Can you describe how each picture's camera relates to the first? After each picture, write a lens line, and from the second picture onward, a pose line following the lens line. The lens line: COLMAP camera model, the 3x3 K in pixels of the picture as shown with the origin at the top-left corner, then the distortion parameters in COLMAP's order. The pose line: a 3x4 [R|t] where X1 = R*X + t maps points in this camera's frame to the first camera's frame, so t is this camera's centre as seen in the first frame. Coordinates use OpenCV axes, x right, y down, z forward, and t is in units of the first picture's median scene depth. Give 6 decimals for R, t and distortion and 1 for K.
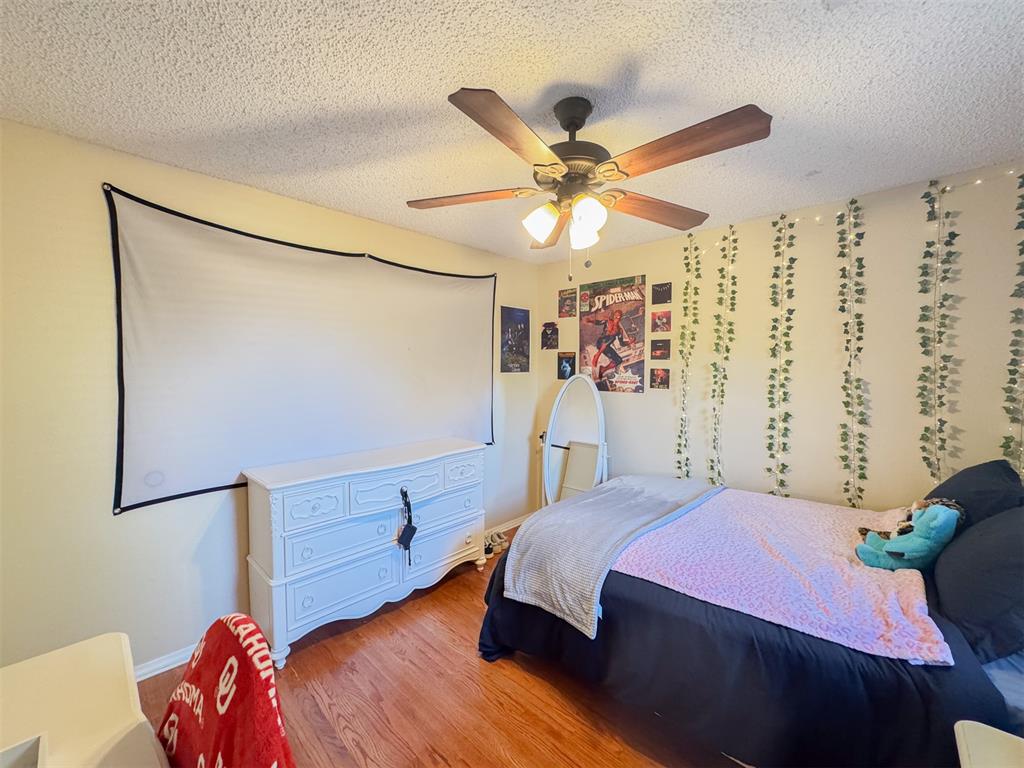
lens RADIAL K [[410.1, 0, 511.4], [0, 410.1, 381.9], [0, 0, 1]] dist [-0.001810, 0.000524]
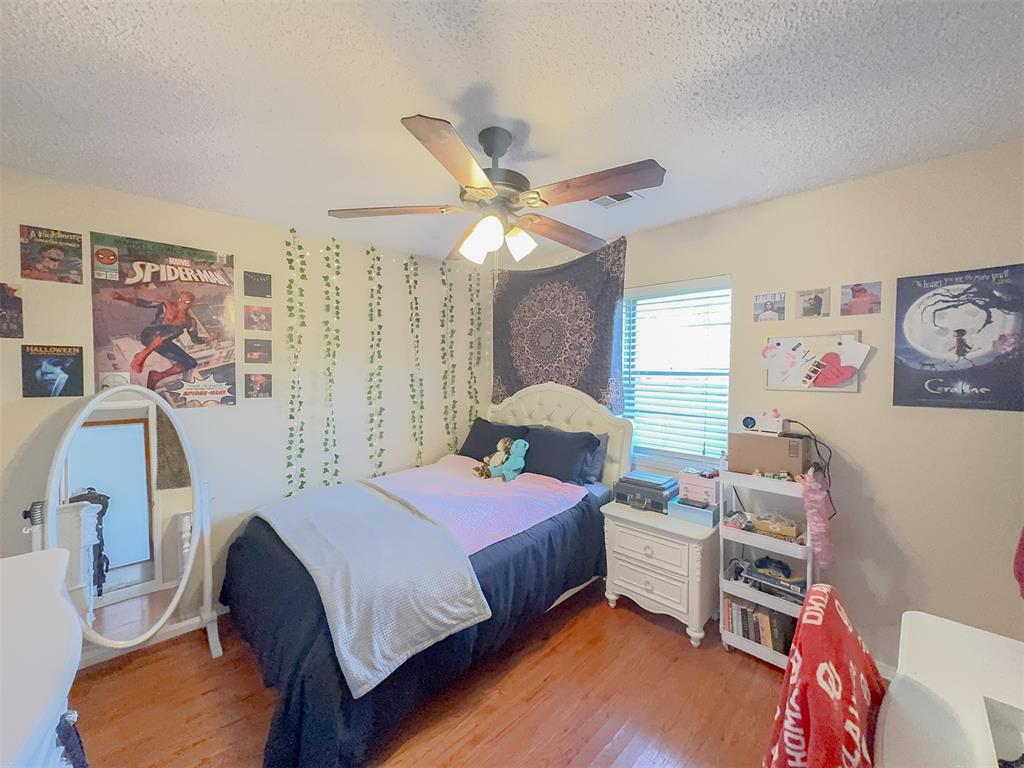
lens RADIAL K [[410.1, 0, 509.4], [0, 410.1, 382.6], [0, 0, 1]] dist [-0.001810, 0.000524]
pose [[0.033745, -0.034242, 0.998844, -0.454909], [0.038894, 0.998701, 0.032923, -0.021968], [-0.998673, 0.037738, 0.035033, 0.451866]]
